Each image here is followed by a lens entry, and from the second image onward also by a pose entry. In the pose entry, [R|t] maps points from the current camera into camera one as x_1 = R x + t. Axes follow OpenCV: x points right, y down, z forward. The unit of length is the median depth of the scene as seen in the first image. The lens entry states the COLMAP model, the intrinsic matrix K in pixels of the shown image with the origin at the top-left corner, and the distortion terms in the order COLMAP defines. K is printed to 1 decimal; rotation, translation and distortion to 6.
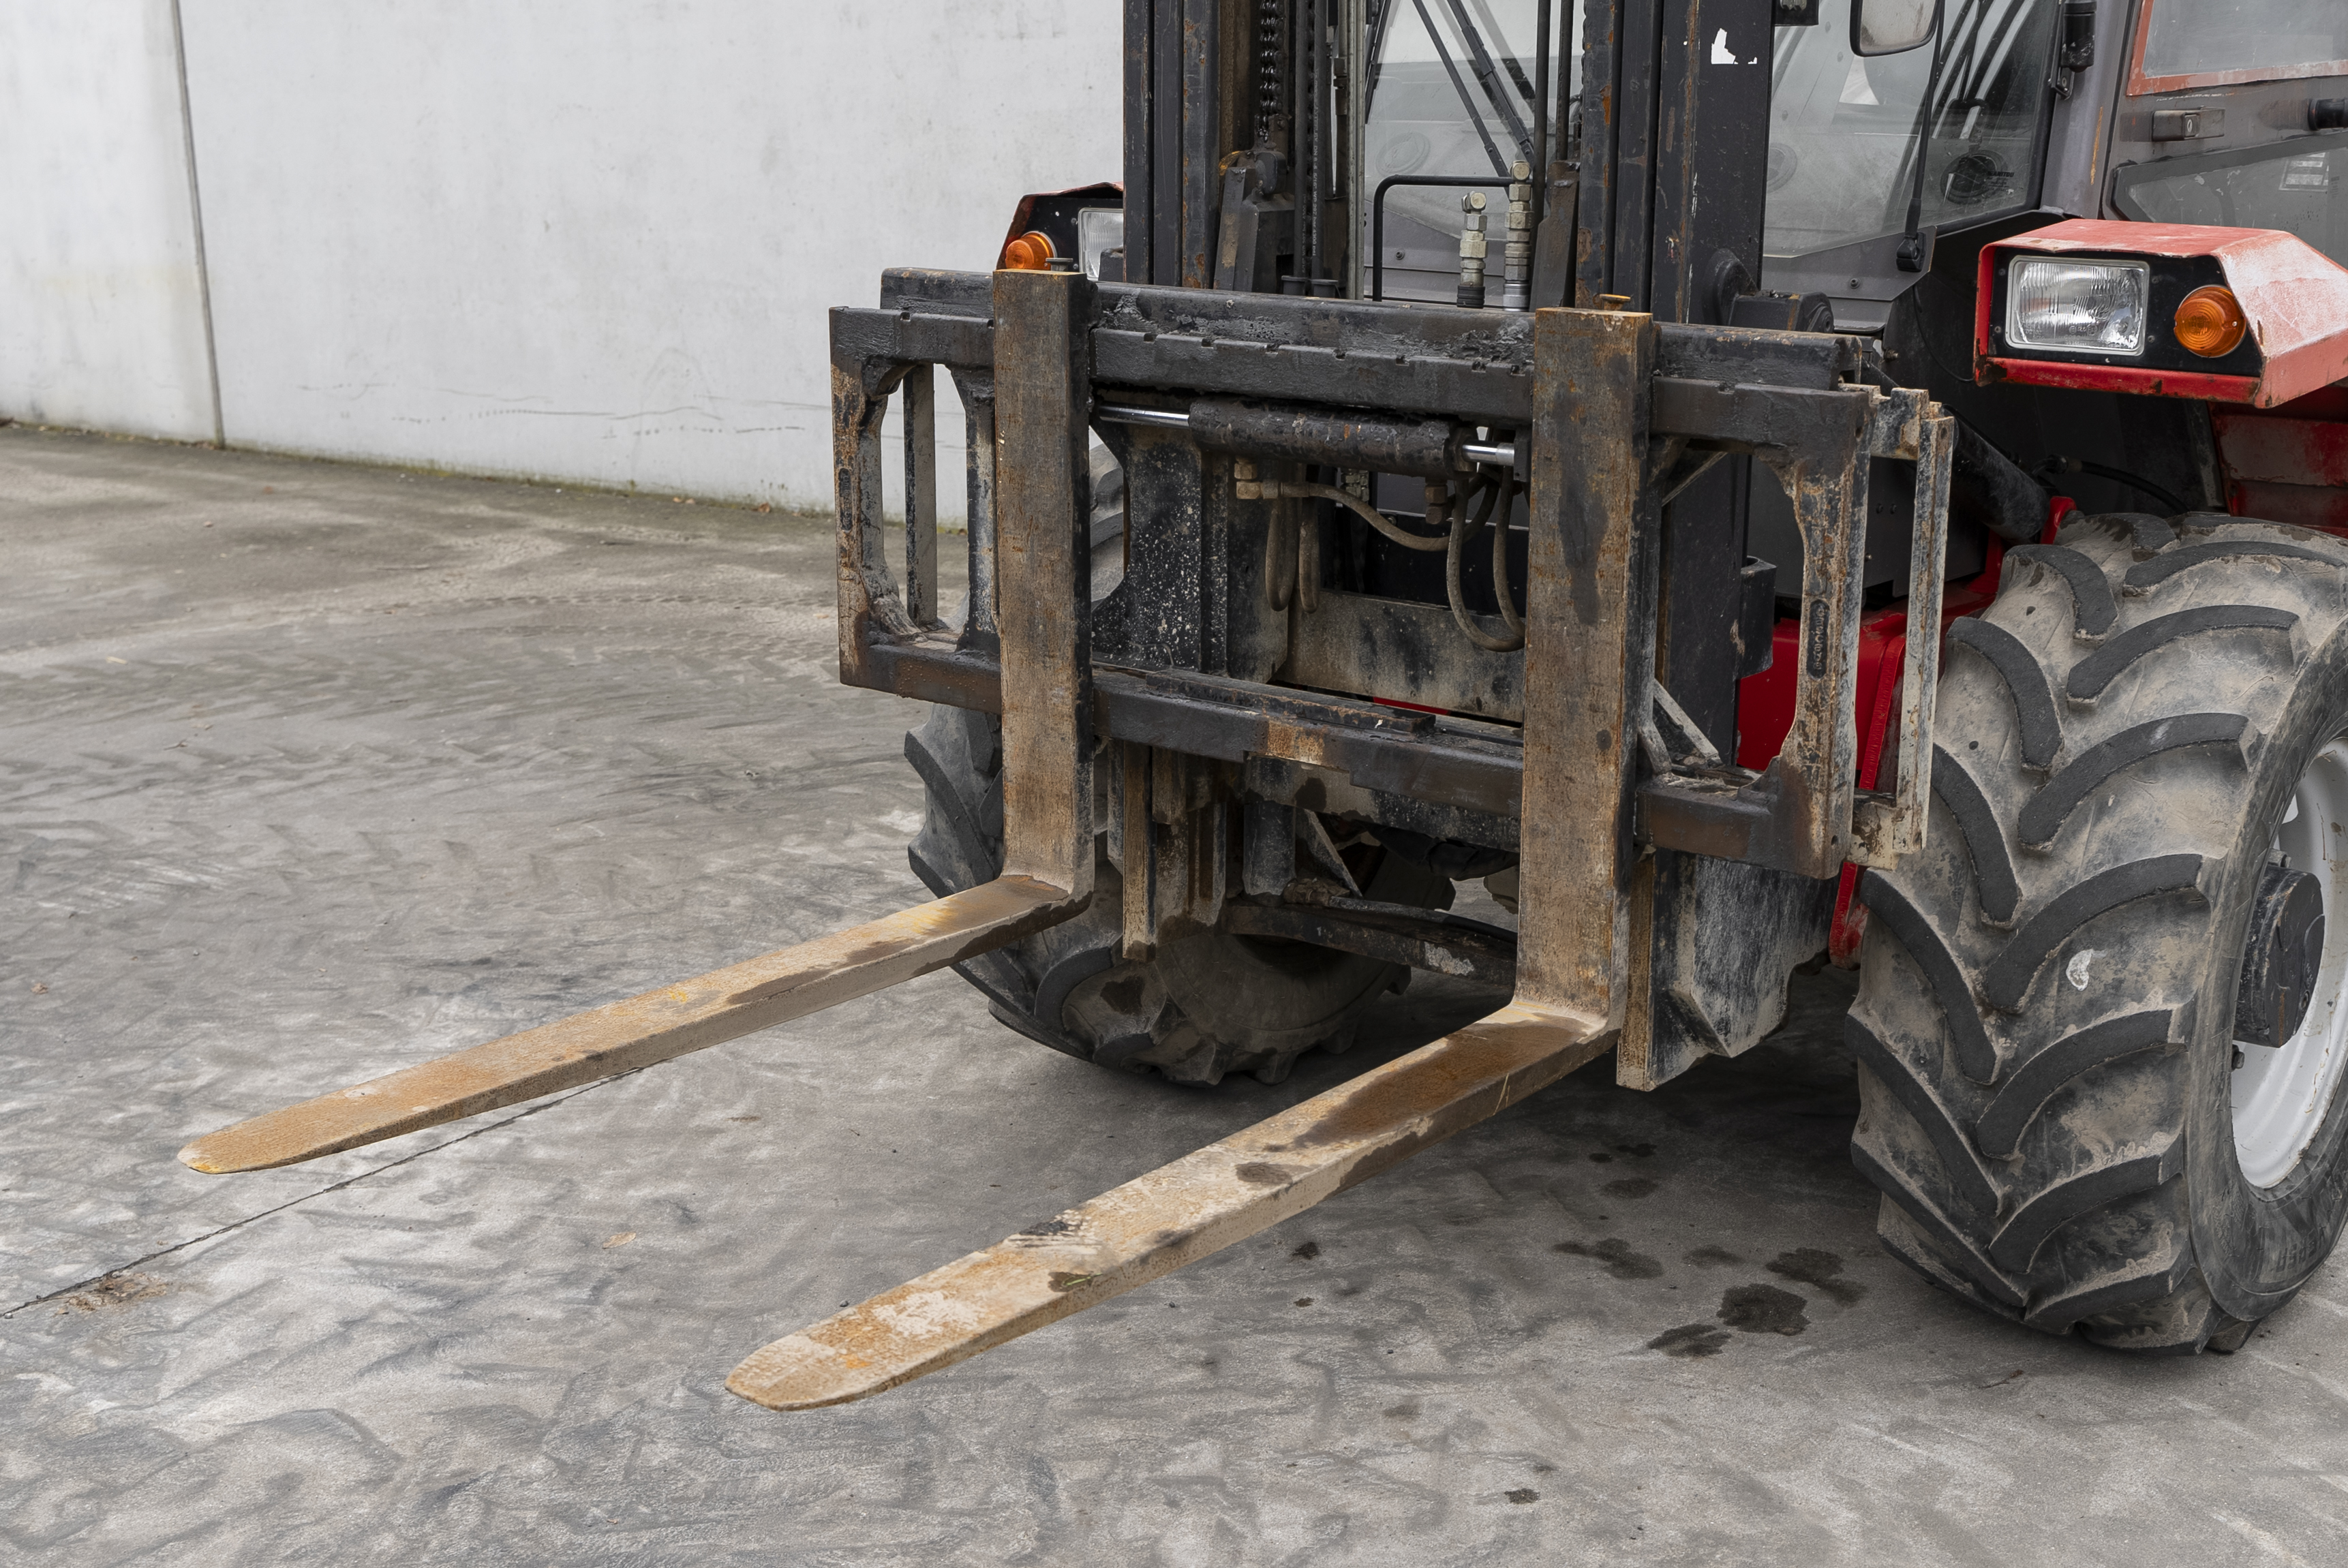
lens RADIAL K [[2840.4, 0, 1253.4], [0, 2840.4, 765.7], [0, 0, 1]] dist [0.005824, -0.021700]
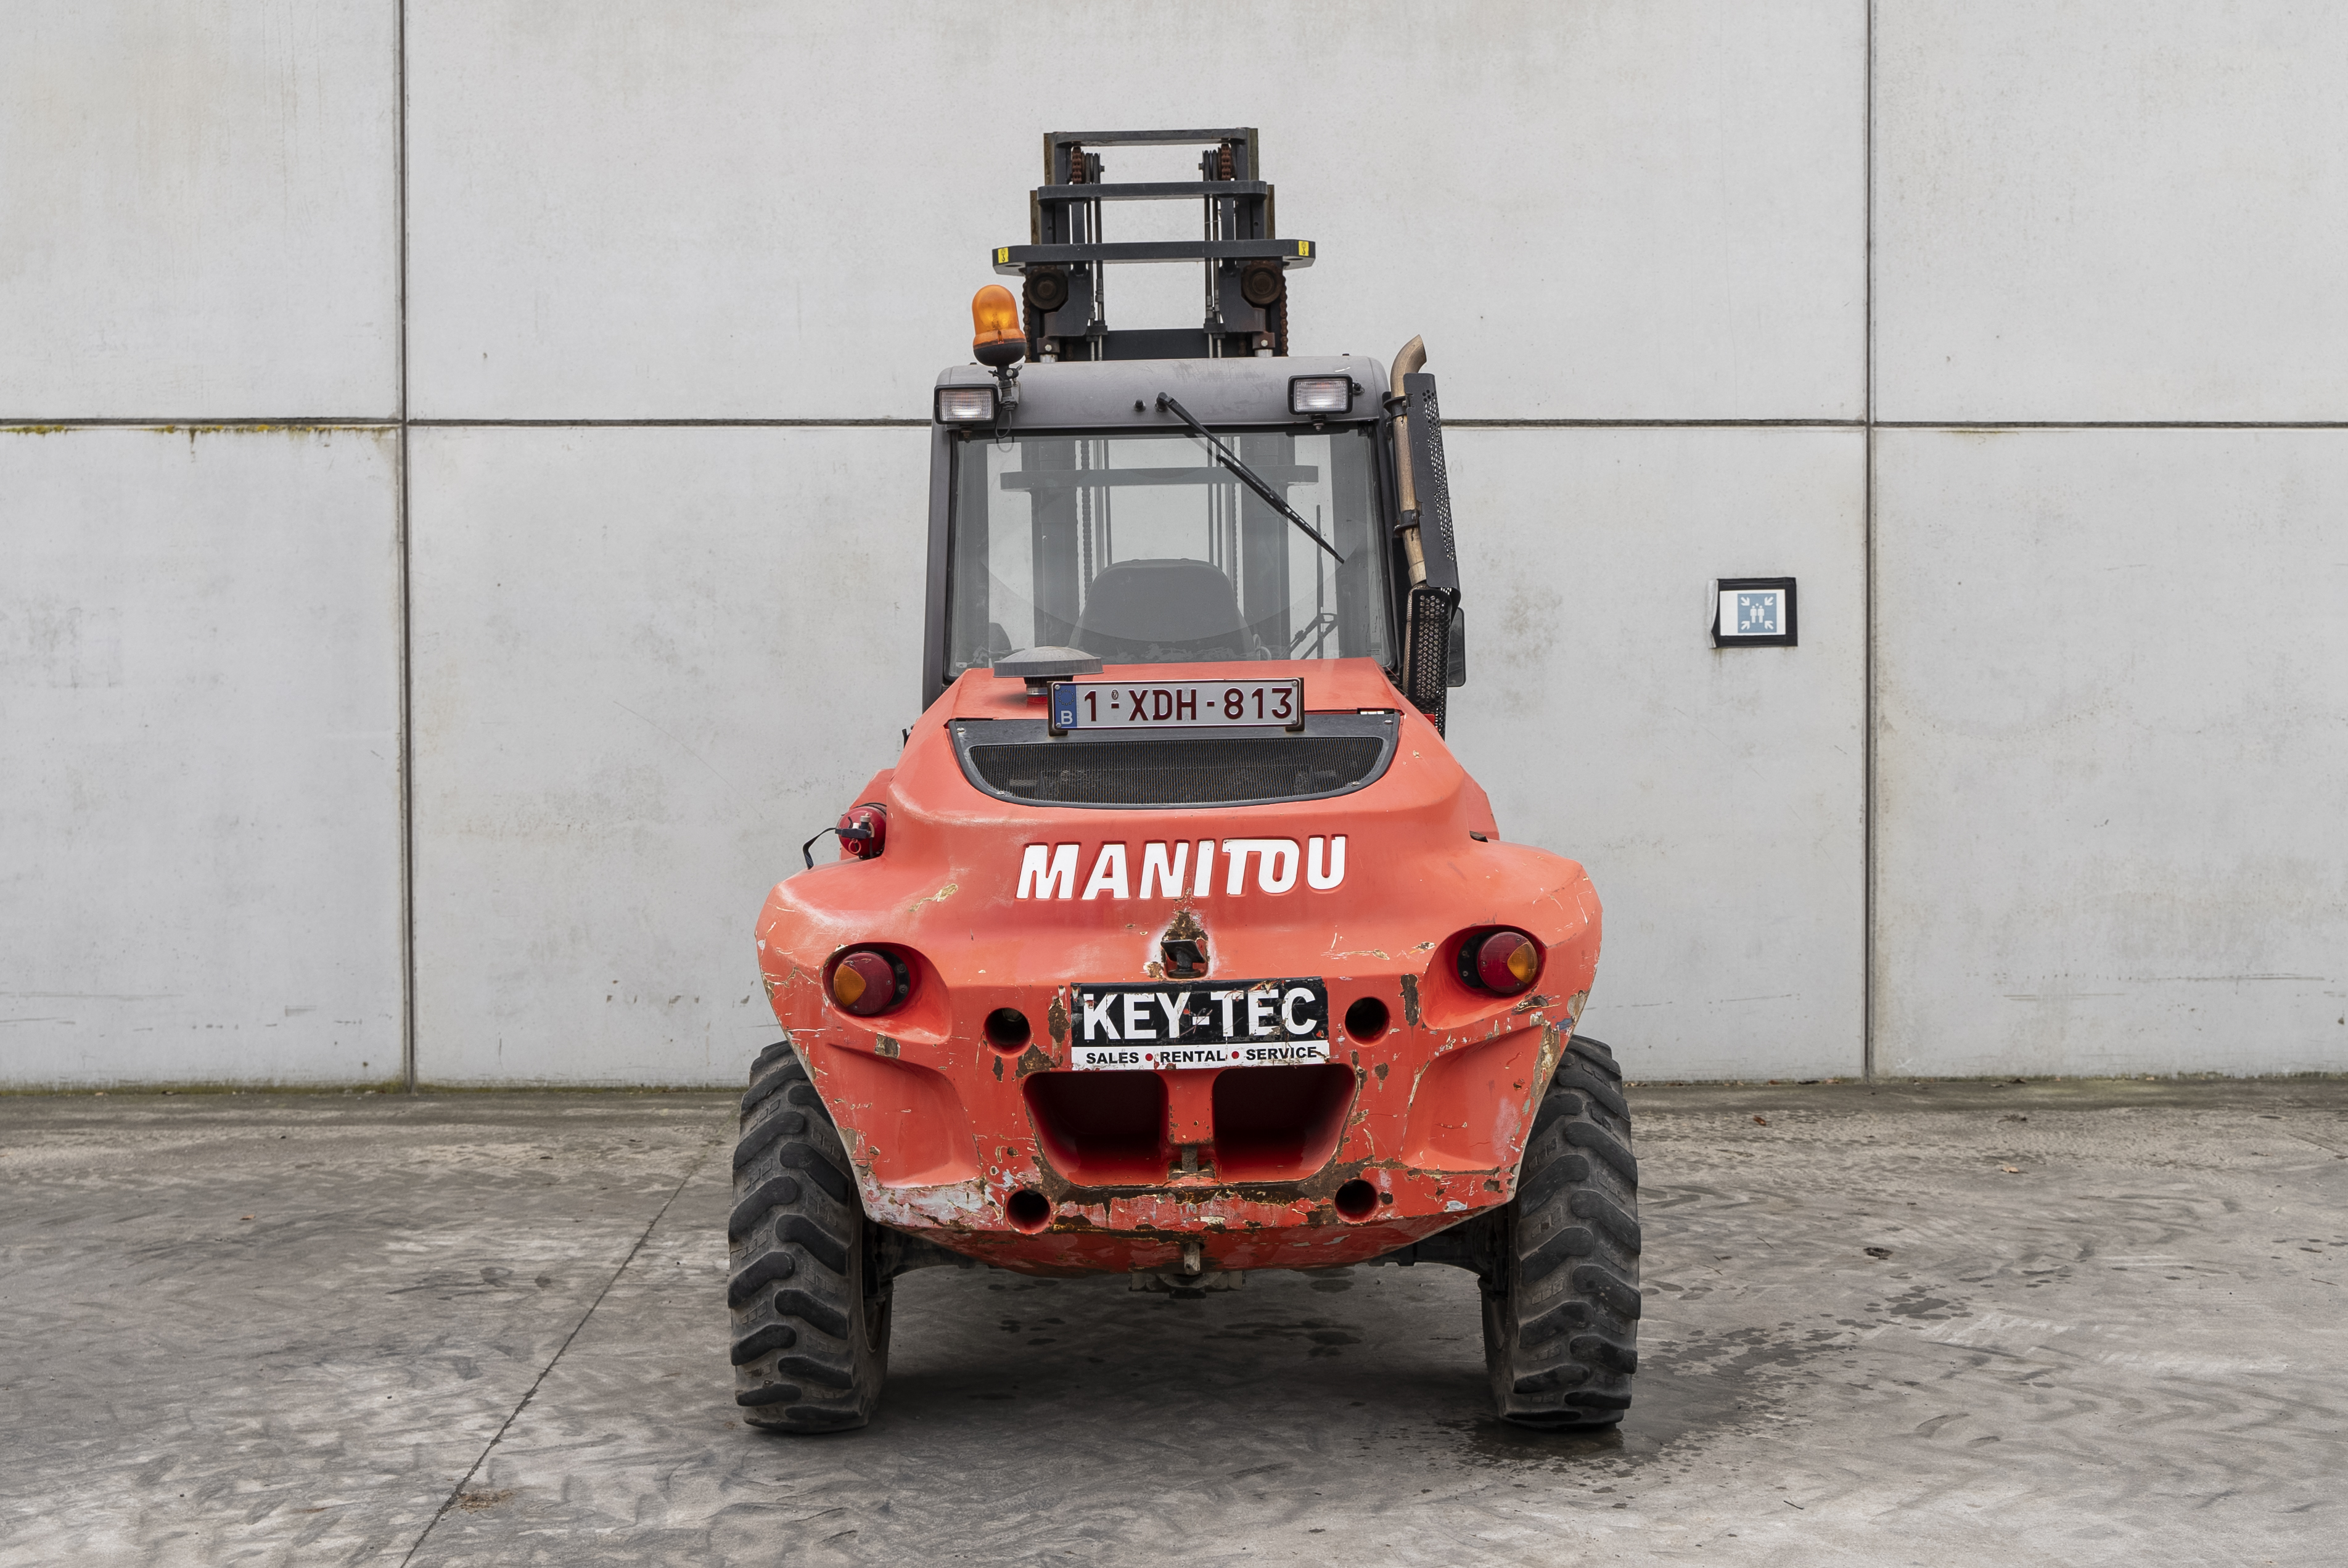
lens RADIAL K [[2605.2, 0, 1176.2], [0, 2605.2, 756.4], [0, 0, 1]] dist [-0.018460, 0.005078]
pose [[0.777192, -0.002997, 0.629257, -1.140894], [0.143932, 0.974325, -0.173130, 0.108891], [-0.612582, 0.225125, 0.757669, -0.411381]]
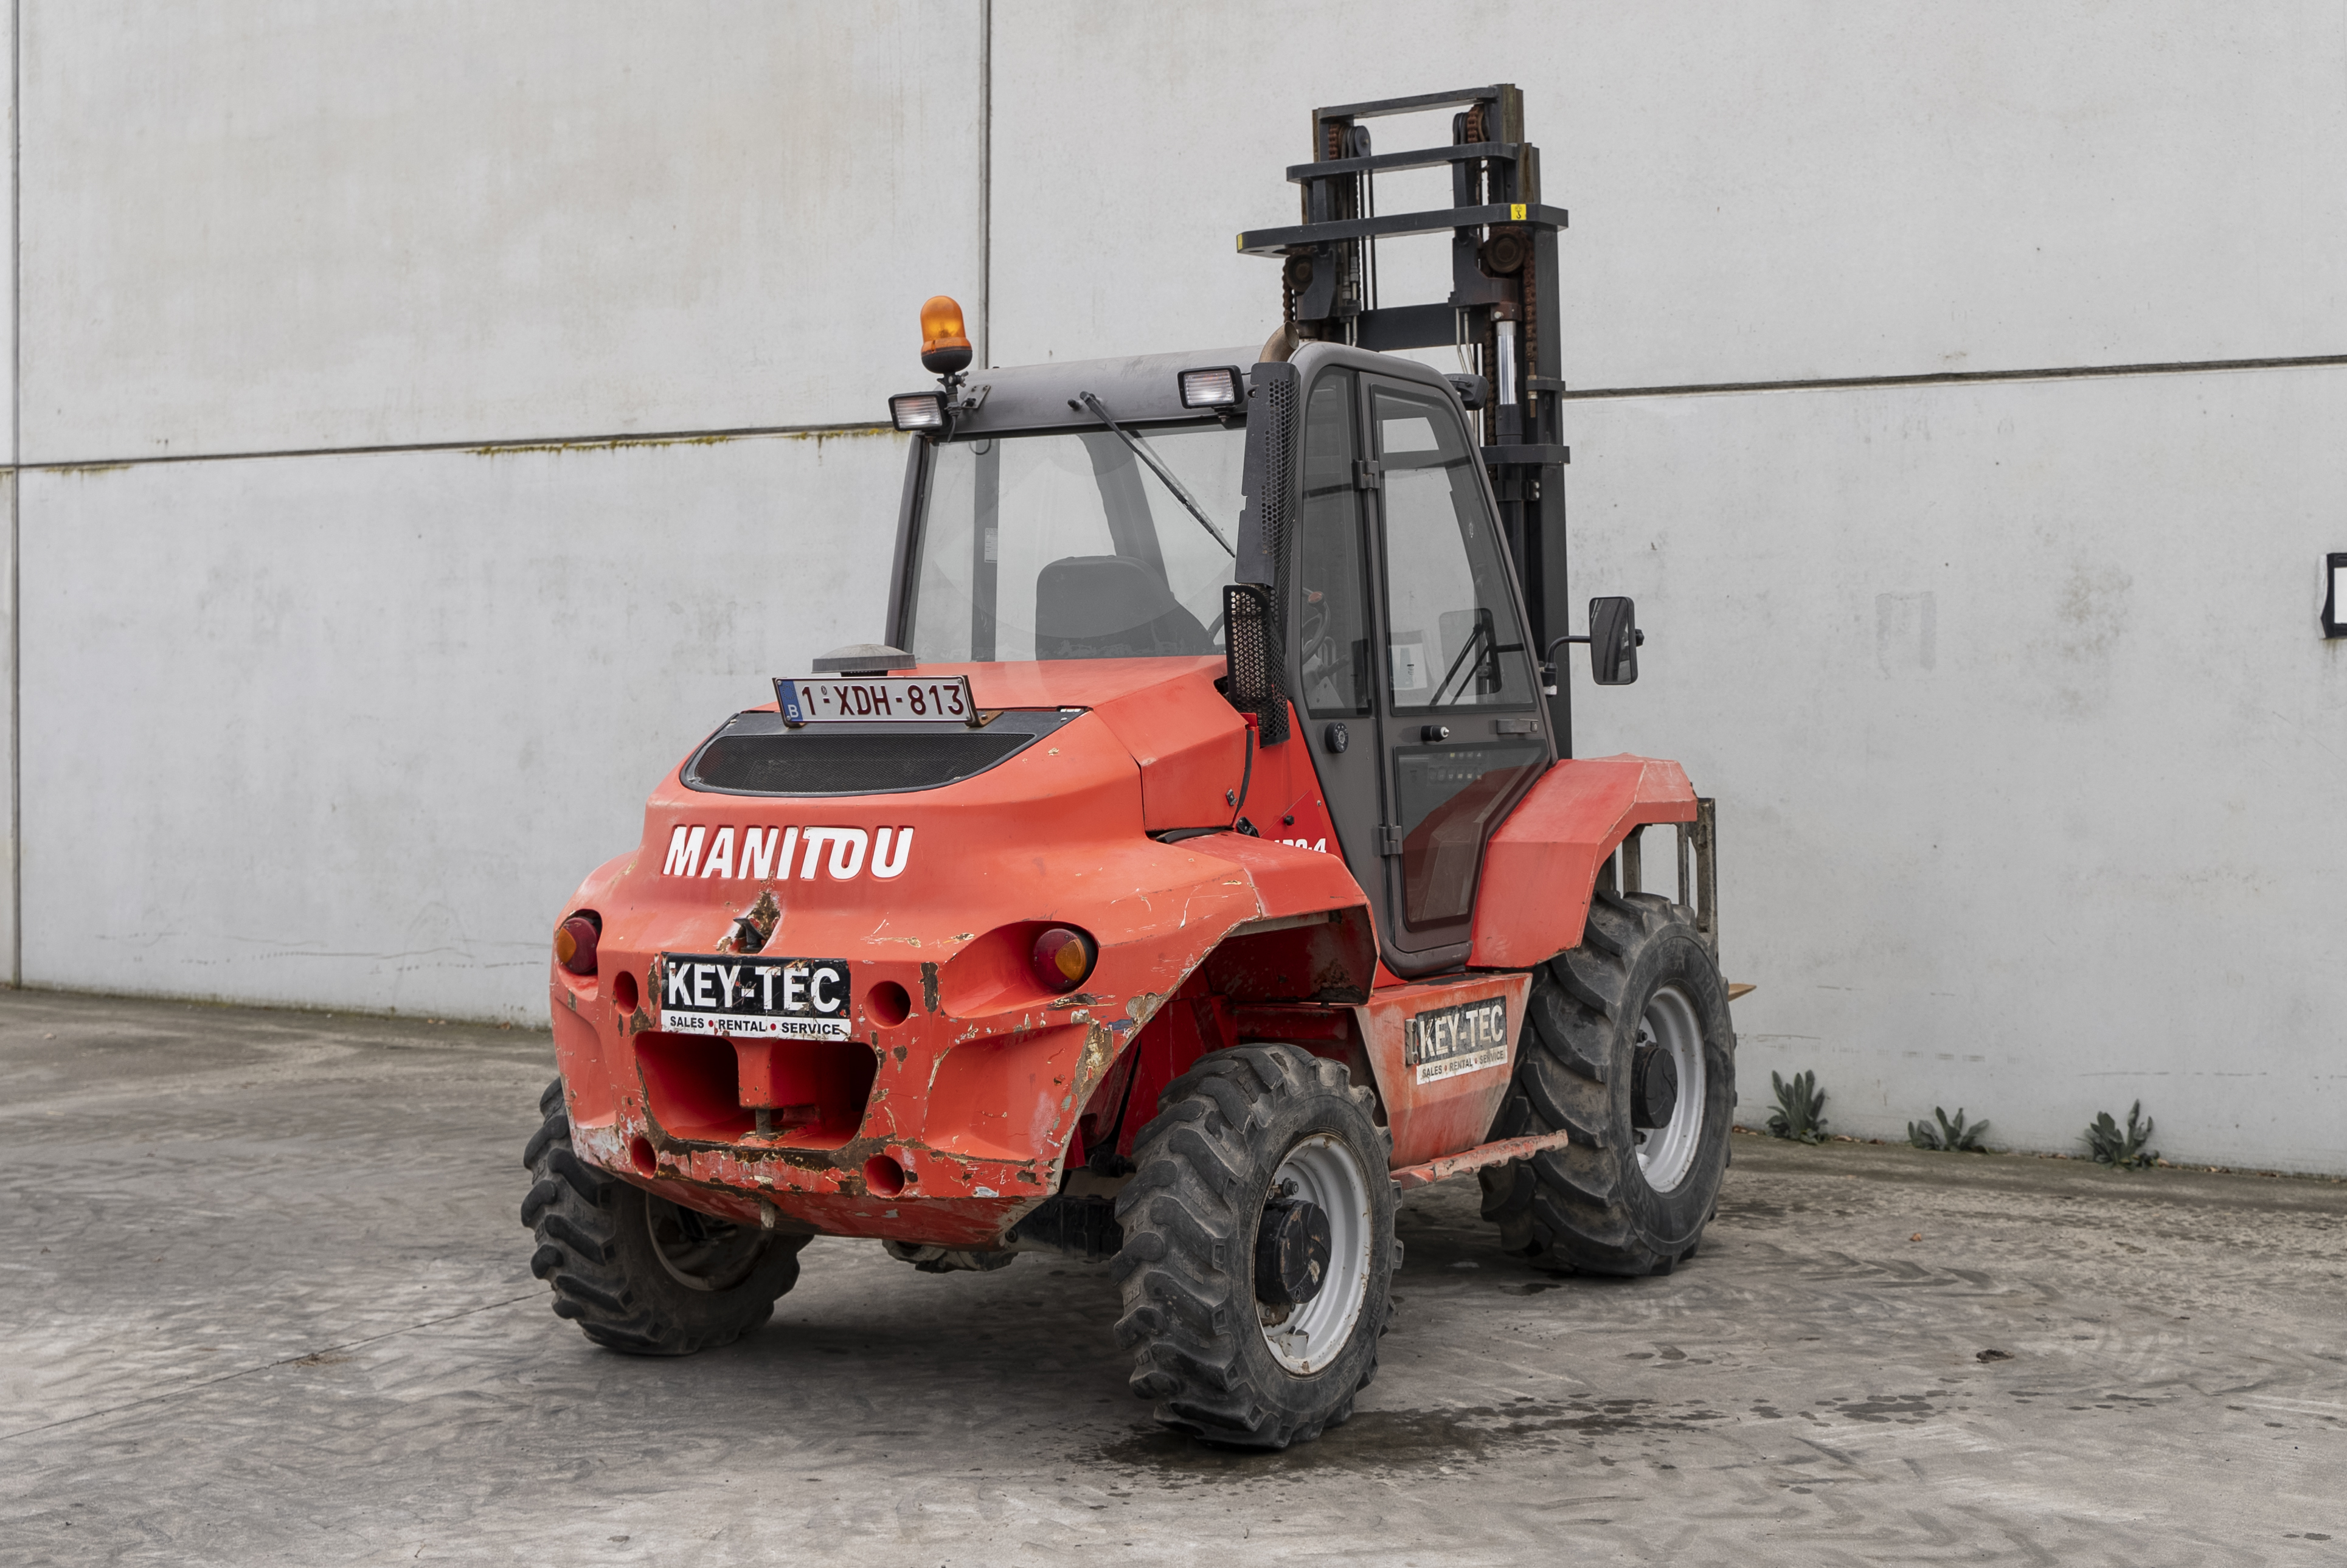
lens RADIAL K [[3043.3, 0, 1179.2], [0, 3043.3, 746.1], [0, 0, 1]] dist [-0.006317, -0.008299]
pose [[0.992529, 0.016549, 0.120885, -0.118674], [0.010542, 0.975422, -0.220091, 0.274393], [-0.121556, 0.219721, 0.967960, -1.171186]]
